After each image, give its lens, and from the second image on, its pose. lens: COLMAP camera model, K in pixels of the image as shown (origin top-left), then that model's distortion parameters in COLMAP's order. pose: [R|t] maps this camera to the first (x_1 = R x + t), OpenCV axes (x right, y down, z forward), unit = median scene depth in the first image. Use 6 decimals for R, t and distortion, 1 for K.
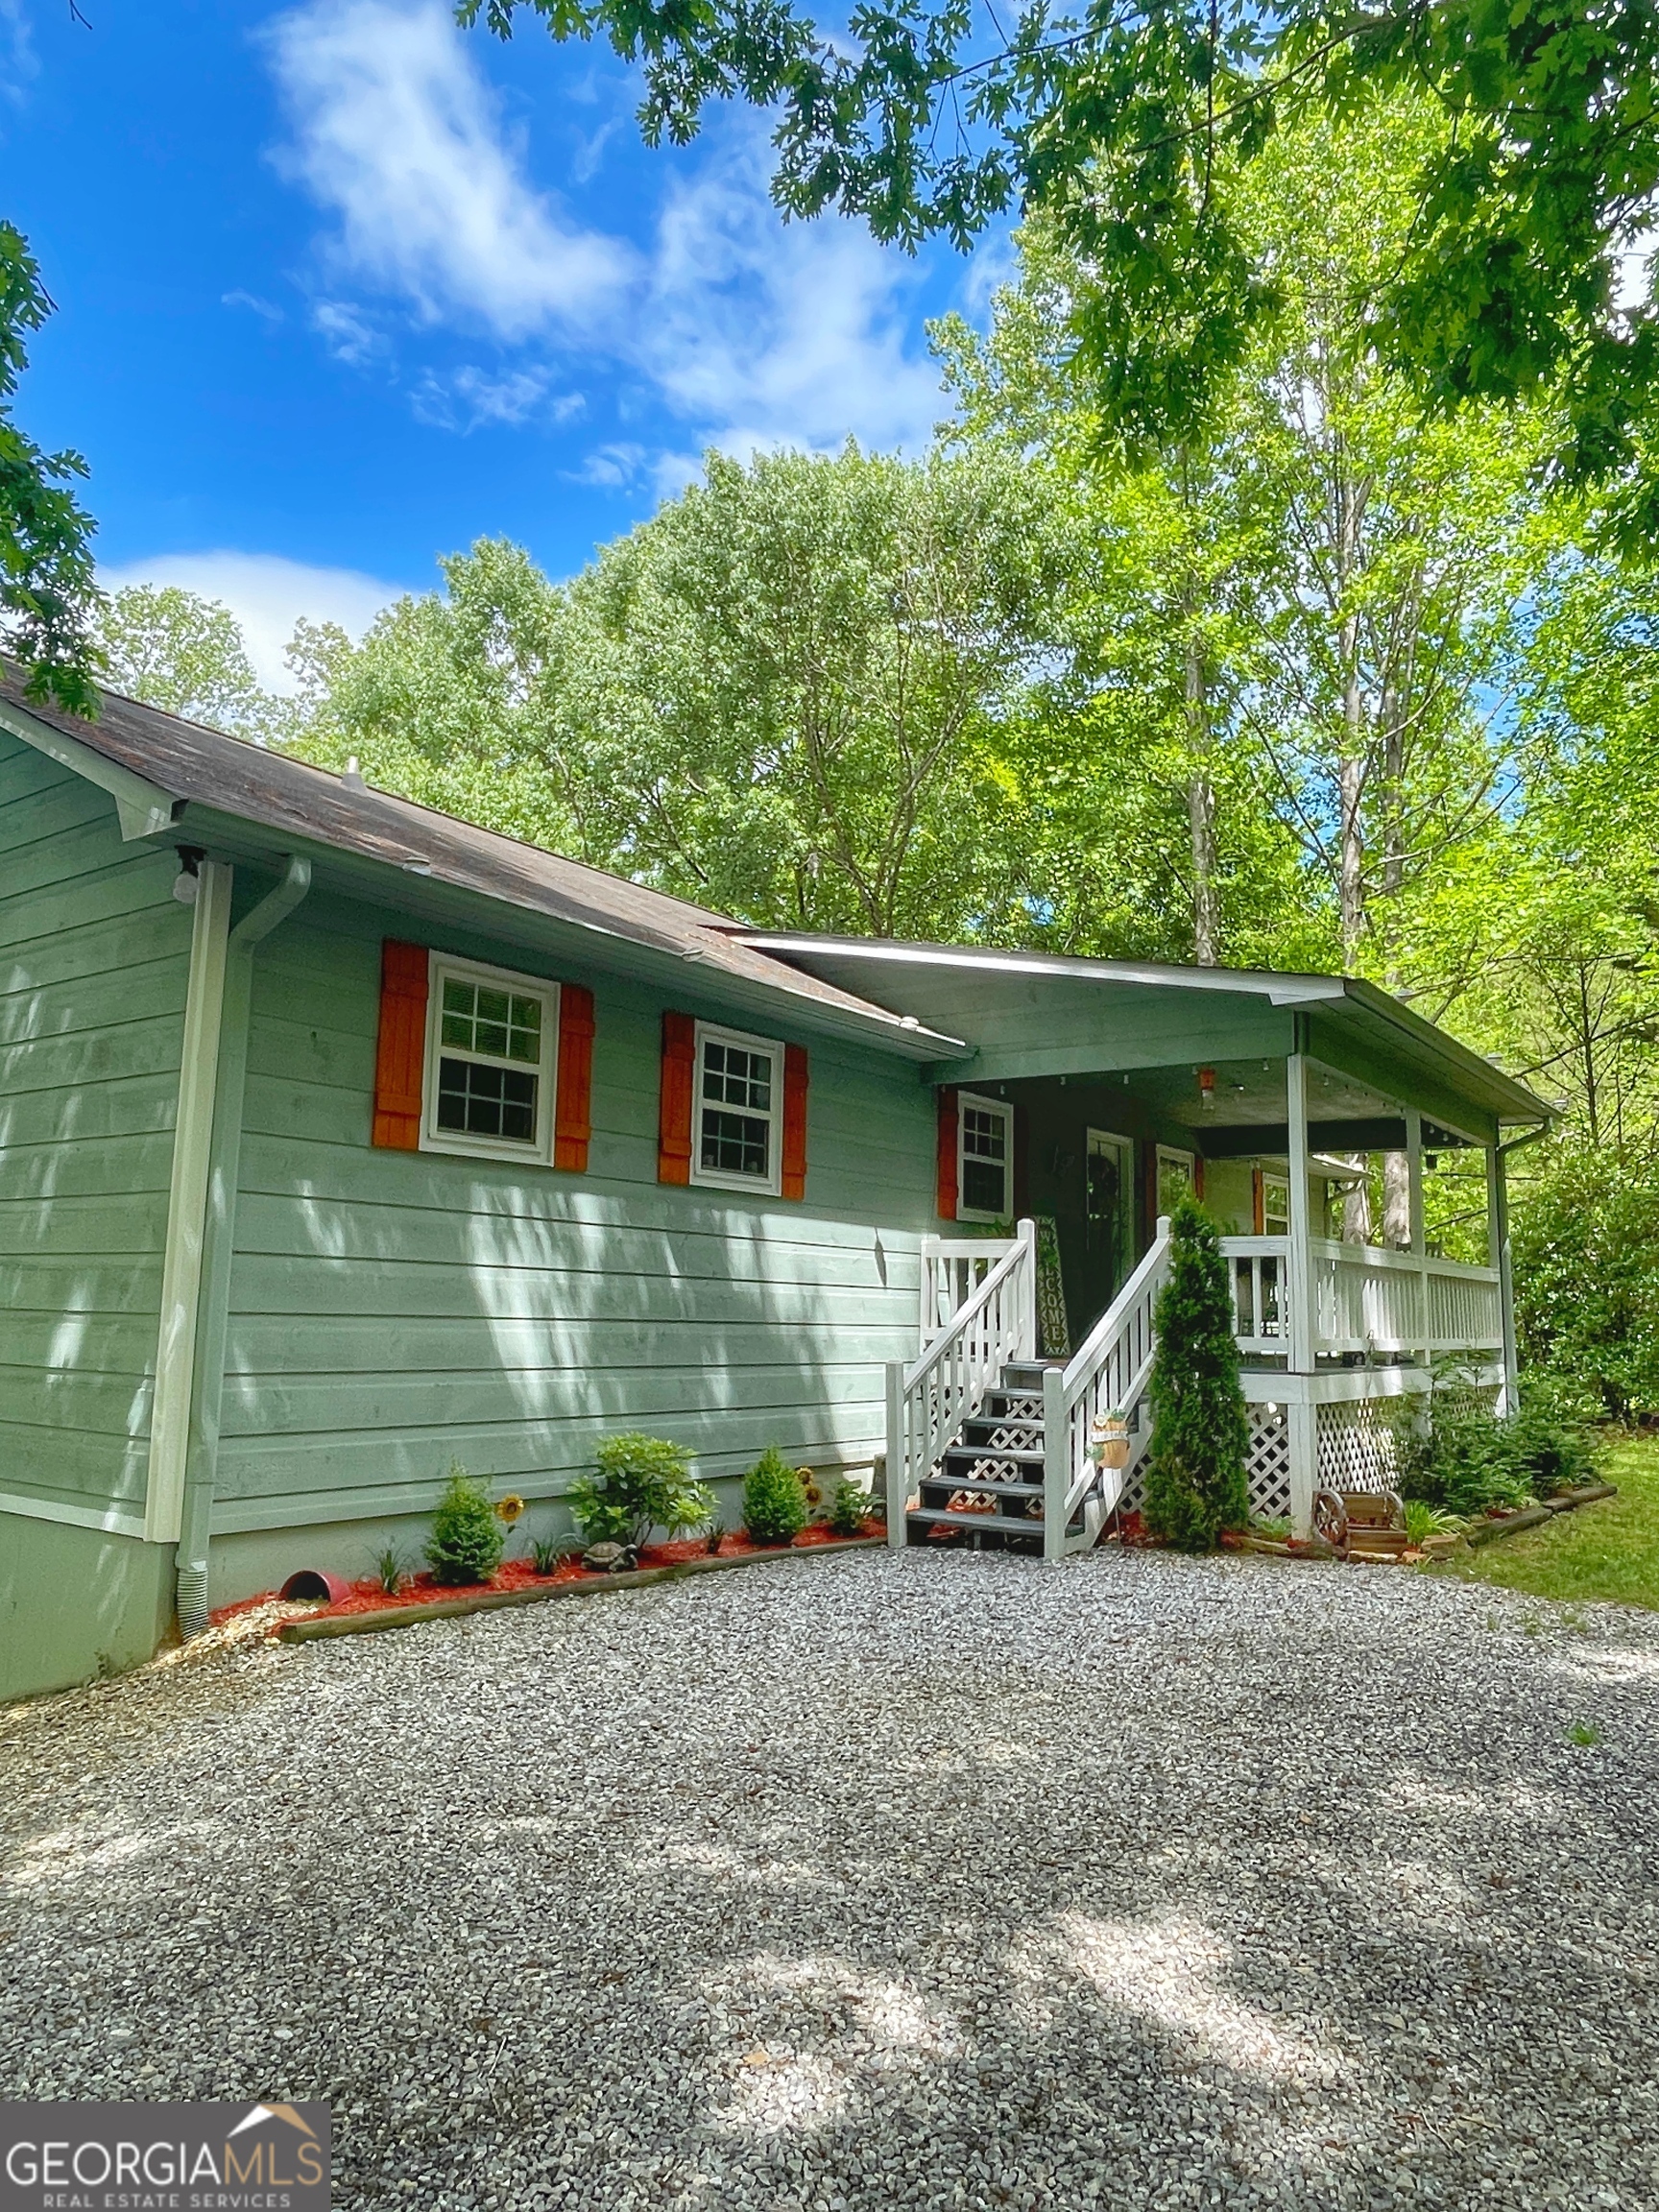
lens RADIAL K [[1488.5, 0, 820.1], [0, 1488.5, 1107.2], [0, 0, 1]] dist [-0.003619, -0.000775]
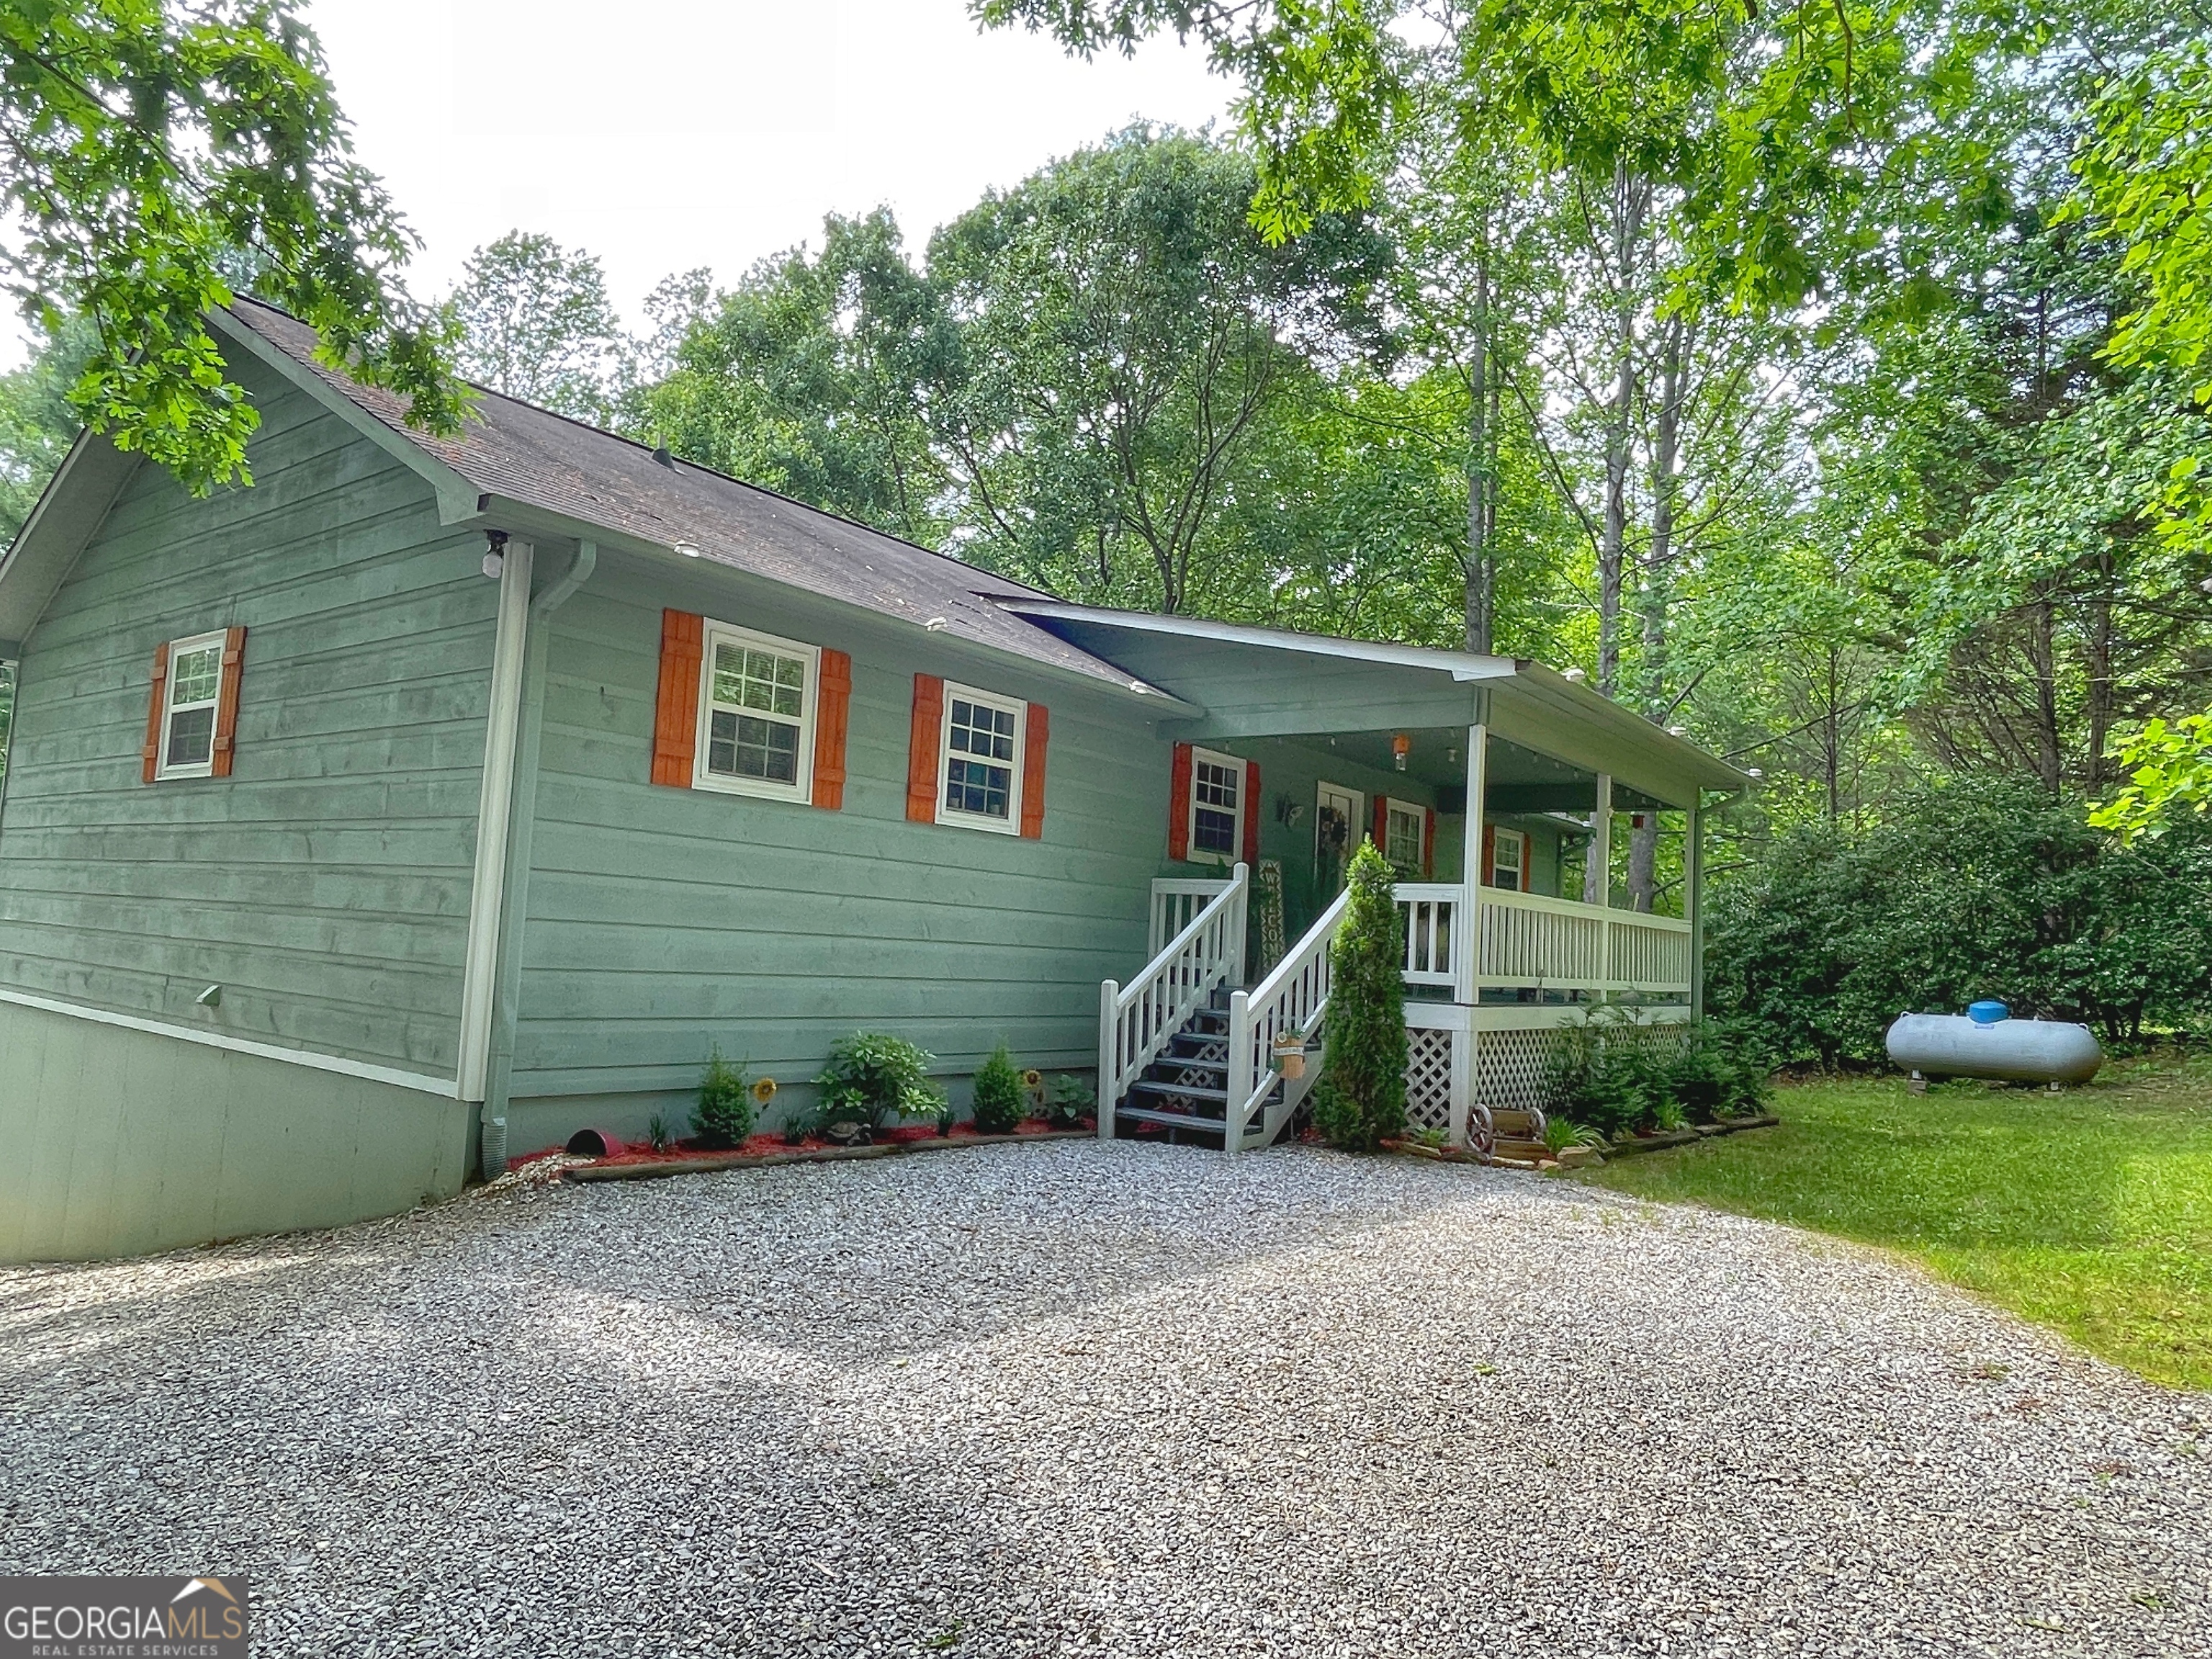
lens RADIAL K [[1416.0, 0, 1094.9], [0, 1416.0, 830.8], [0, 0, 1]] dist [-0.003642, 0.006717]
pose [[0.998943, 0.032380, -0.032625, 0.074117], [-0.030400, 0.997768, 0.059449, -0.011696], [0.034477, -0.058394, 0.997698, -0.097426]]
